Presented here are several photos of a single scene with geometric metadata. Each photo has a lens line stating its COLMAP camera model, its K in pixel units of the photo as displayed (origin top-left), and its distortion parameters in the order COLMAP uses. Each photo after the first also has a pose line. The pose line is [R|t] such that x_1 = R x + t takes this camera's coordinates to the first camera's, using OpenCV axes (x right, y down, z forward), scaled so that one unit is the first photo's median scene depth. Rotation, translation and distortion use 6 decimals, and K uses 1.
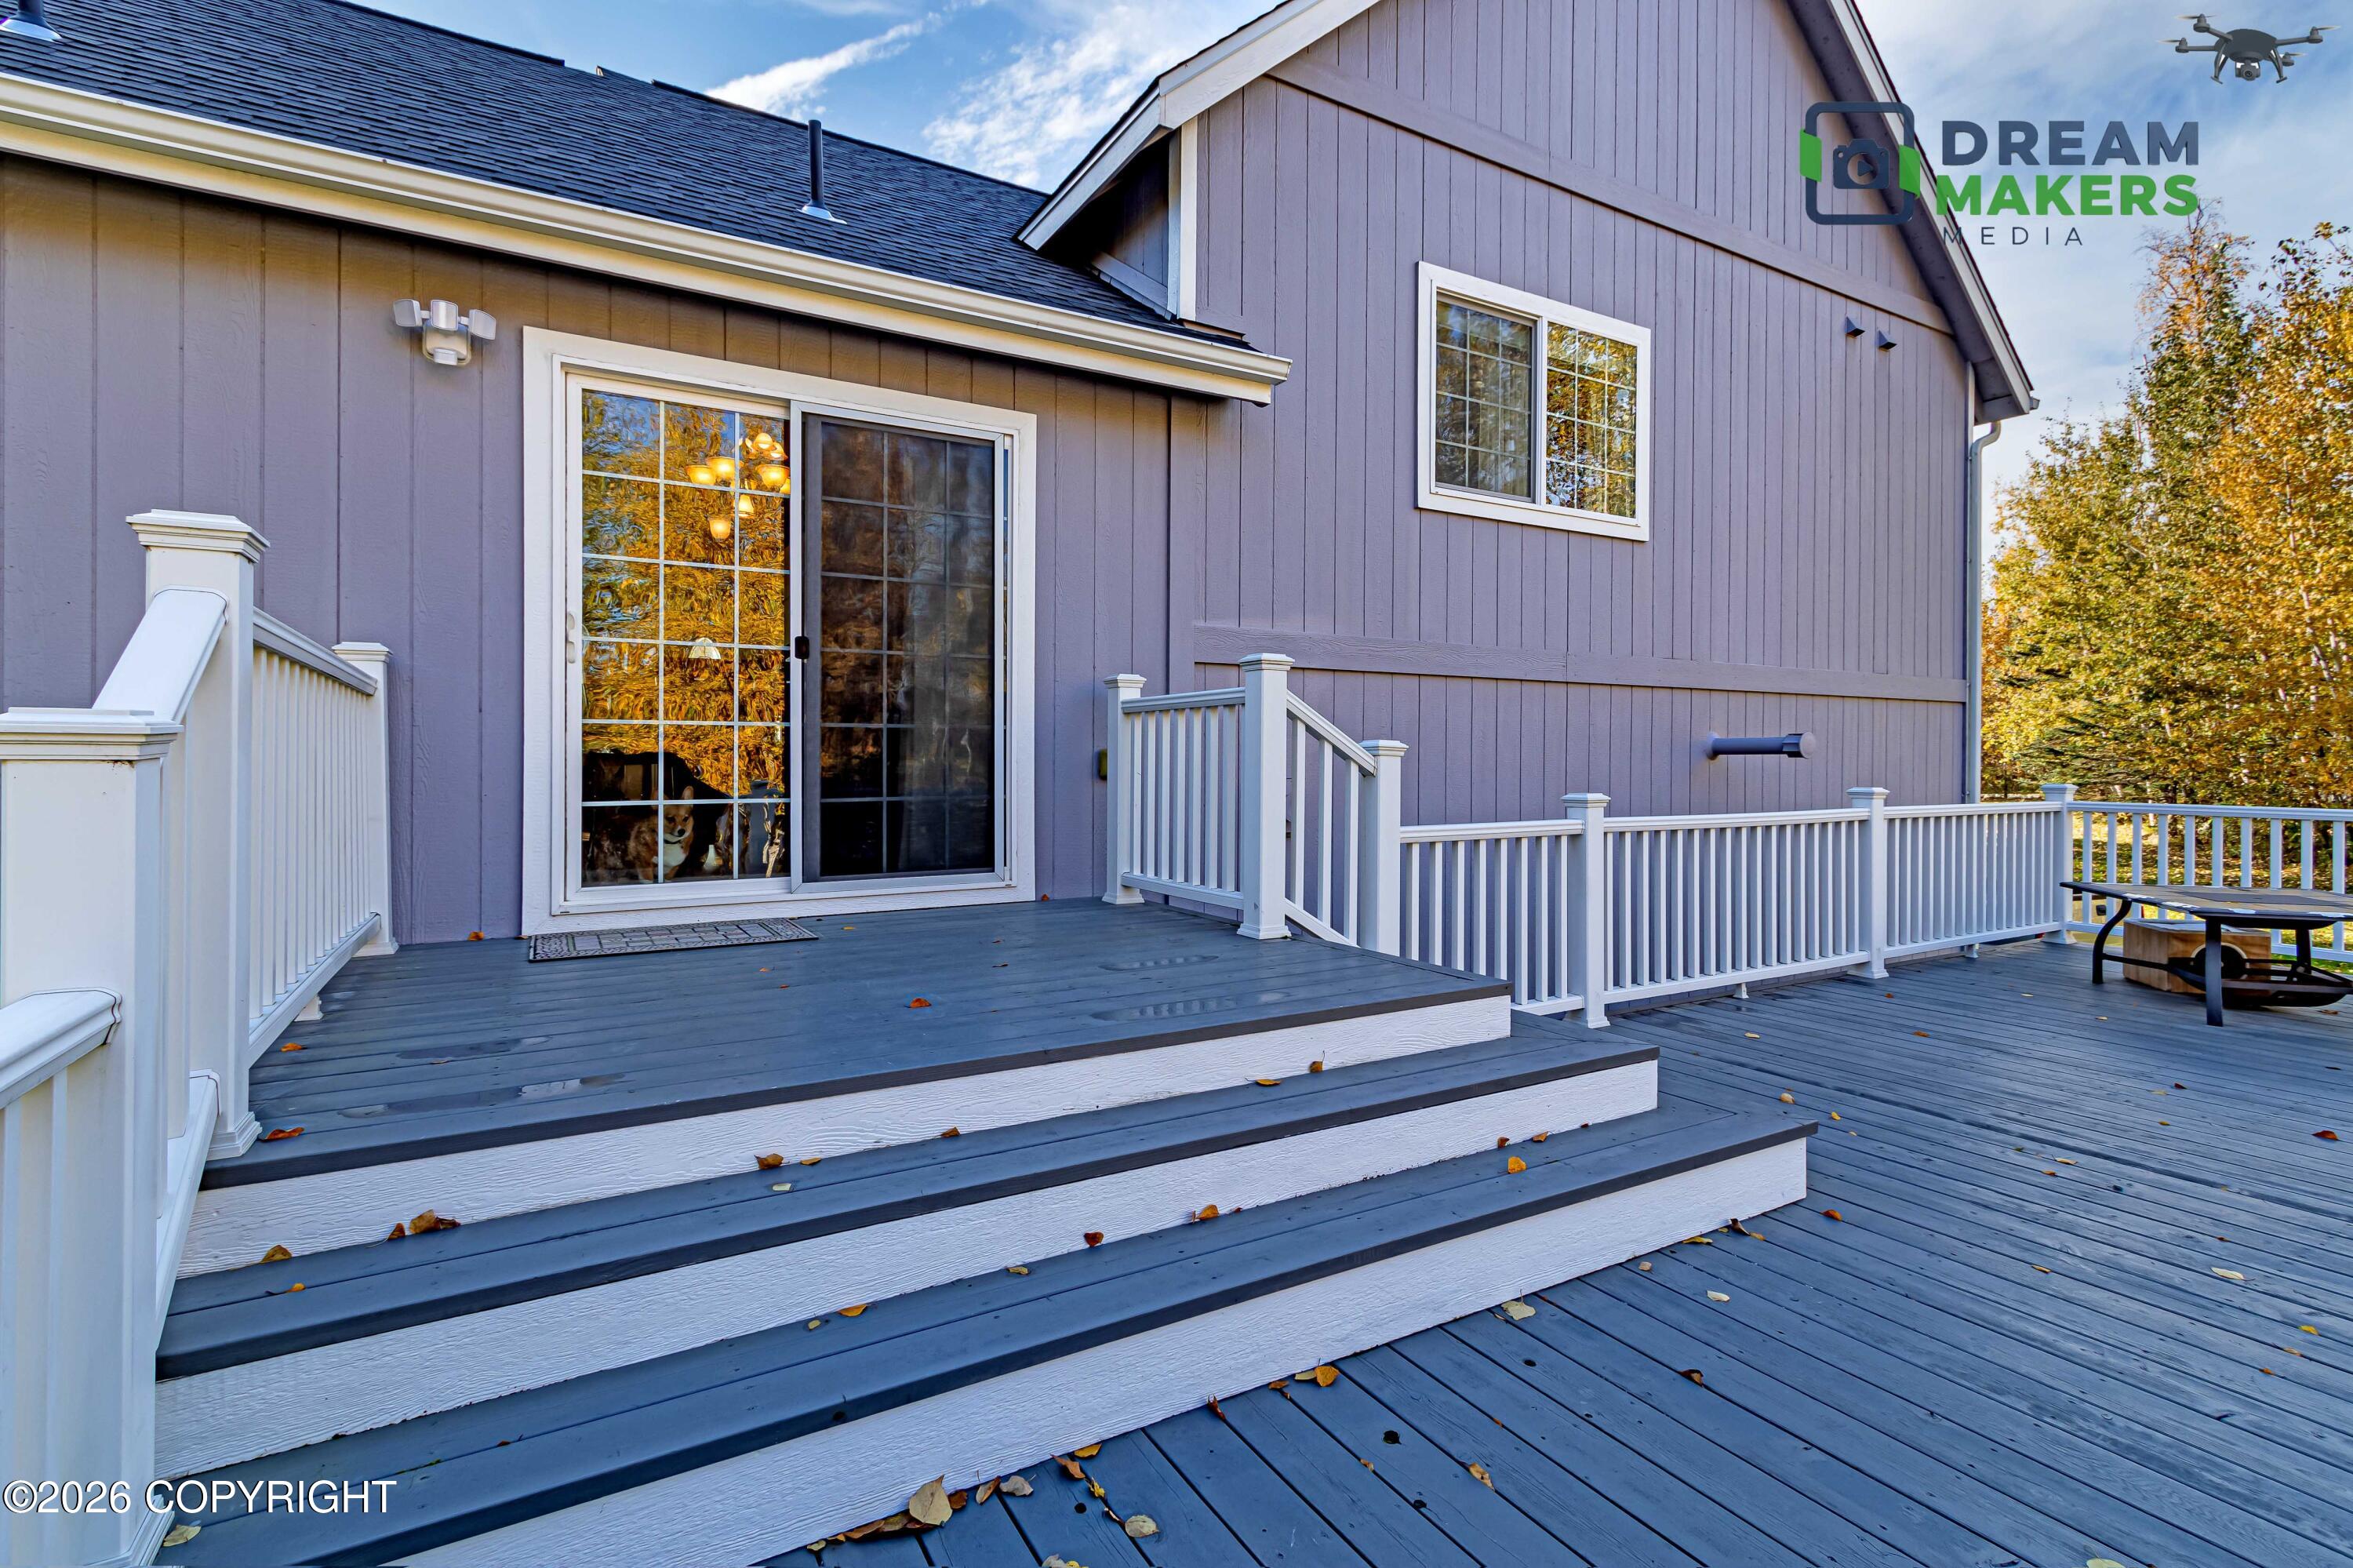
lens RADIAL K [[1087.1, 0, 1176.8], [0, 1087.1, 773.3], [0, 0, 1]] dist [-0.000862, -0.000313]
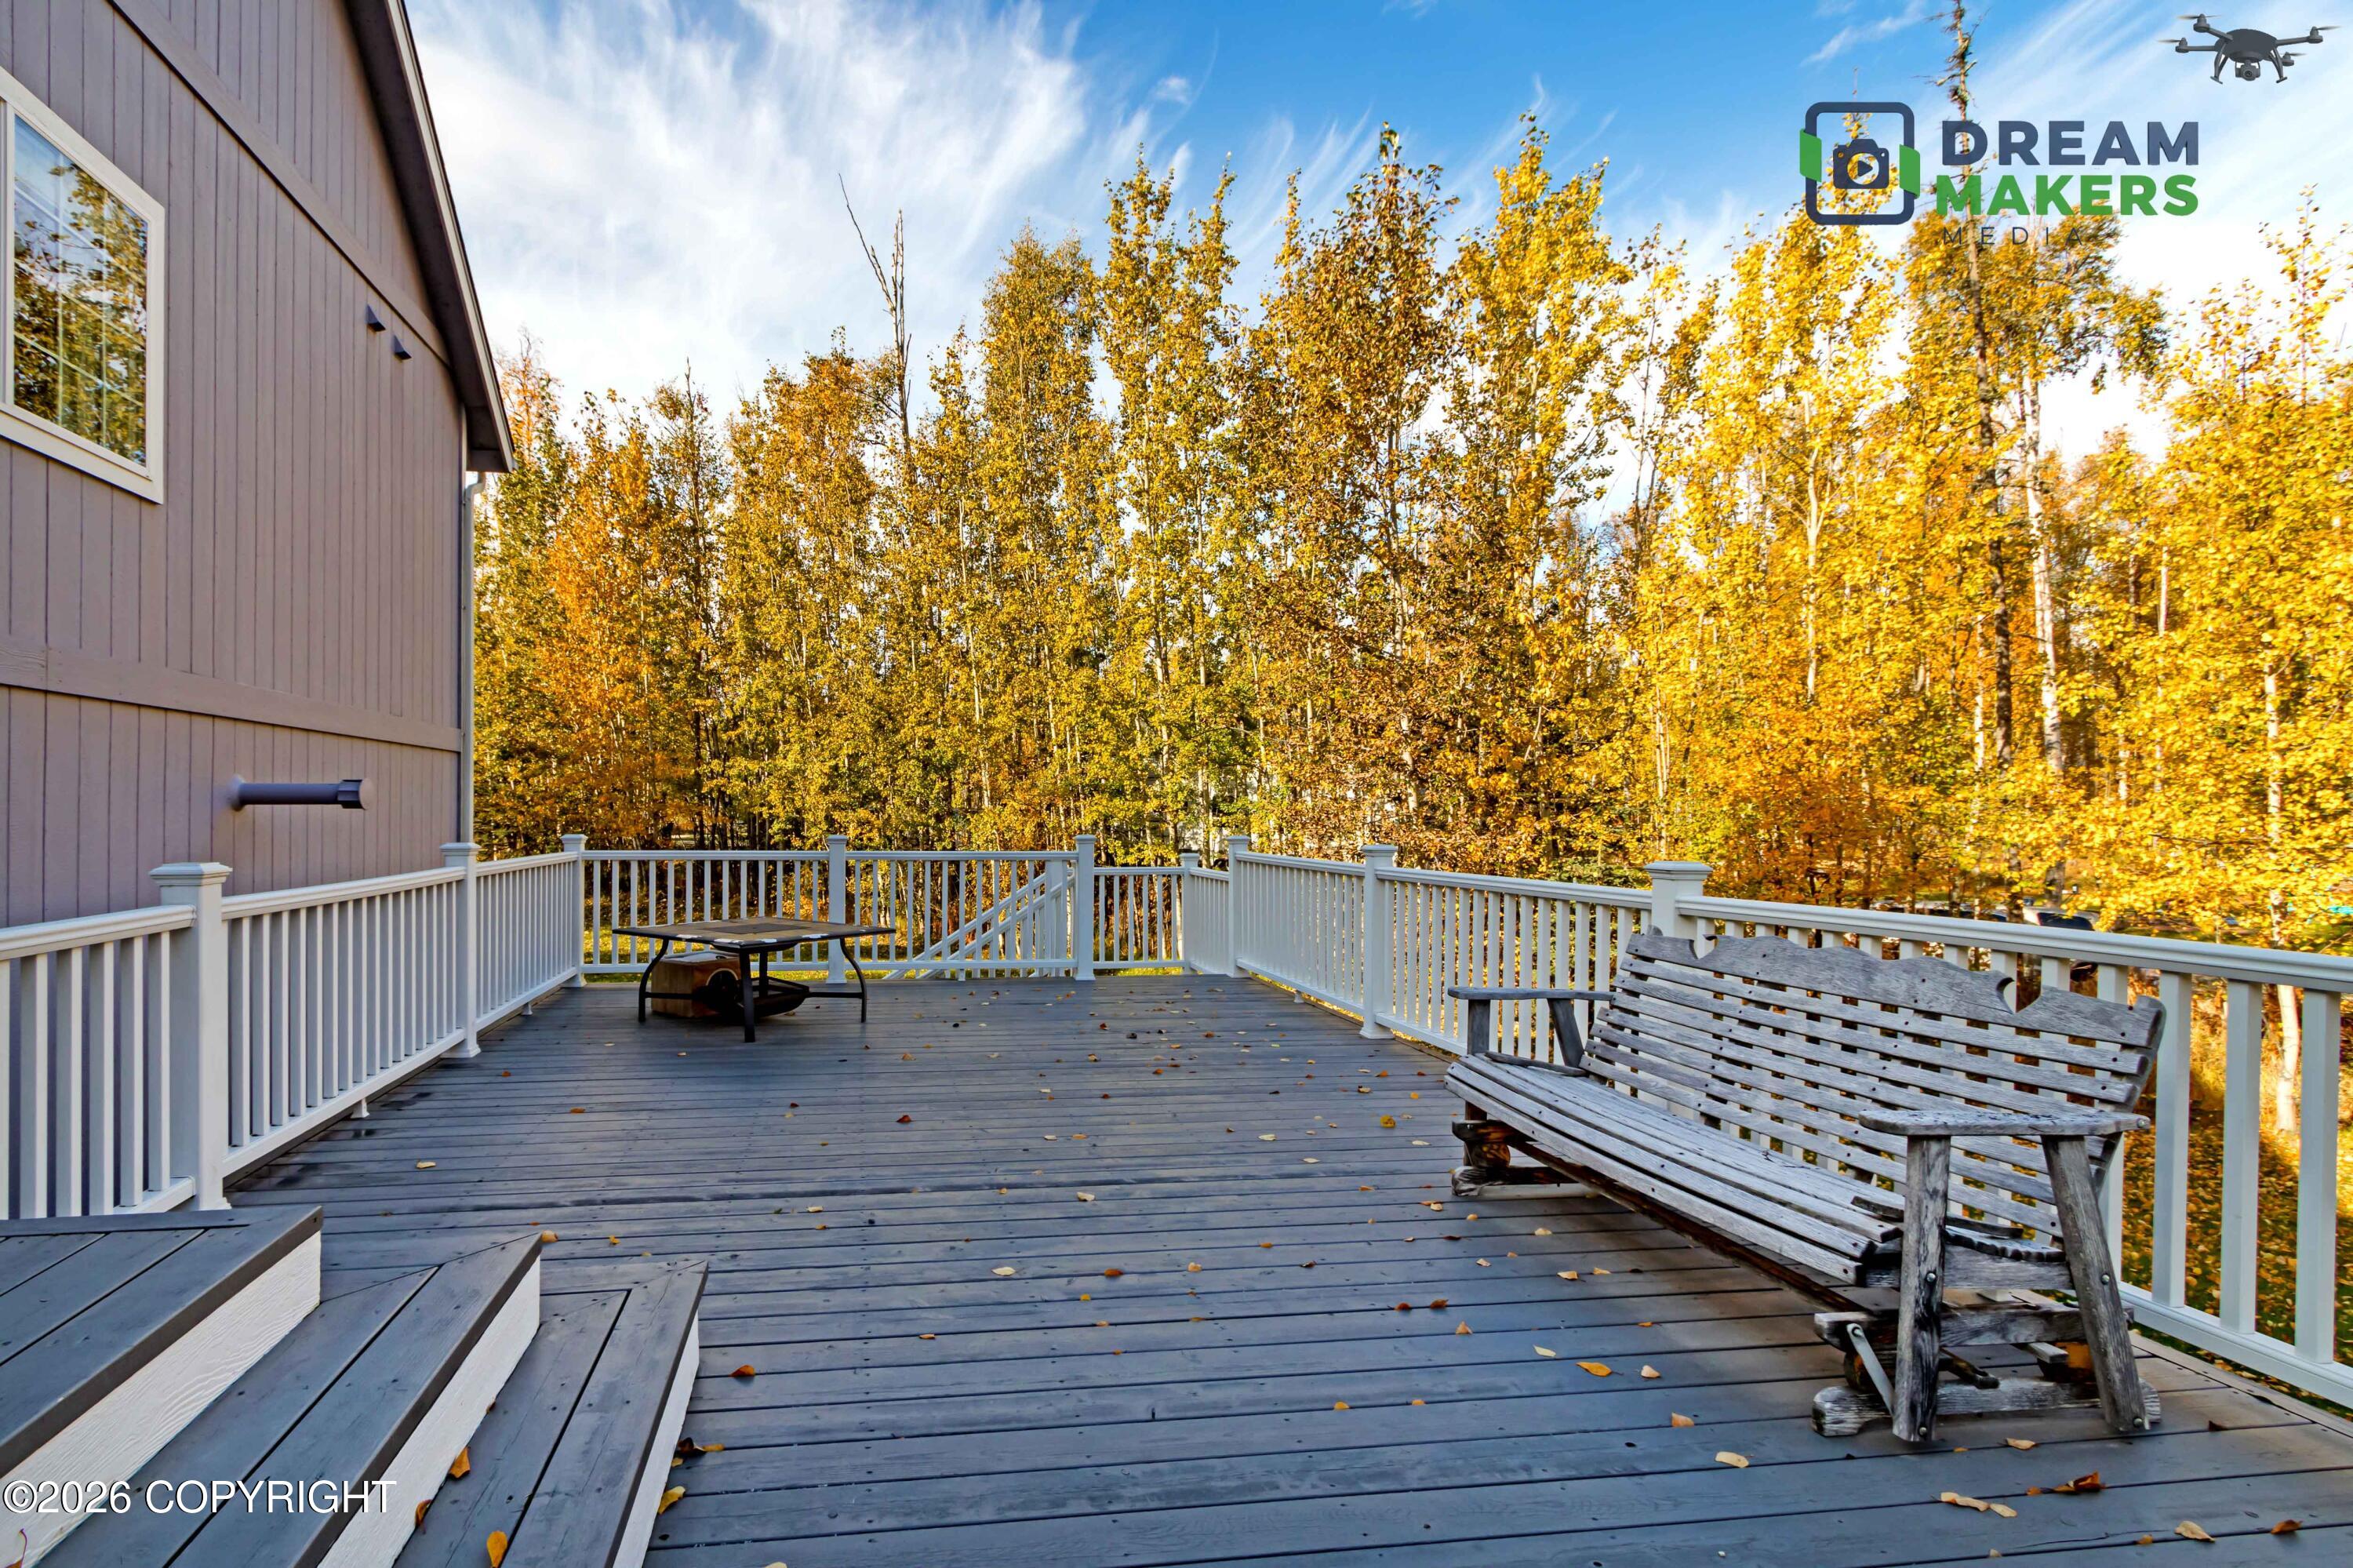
lens RADIAL K [[1178.7, 0, 1174.5], [0, 1178.7, 825.5], [0, 0, 1]] dist [-0.001869, -0.000570]
pose [[0.387655, -0.008818, 0.921762, -0.022007], [0.009086, 0.999942, 0.005745, -0.001309], [-0.921760, 0.006148, 0.387713, 0.098639]]
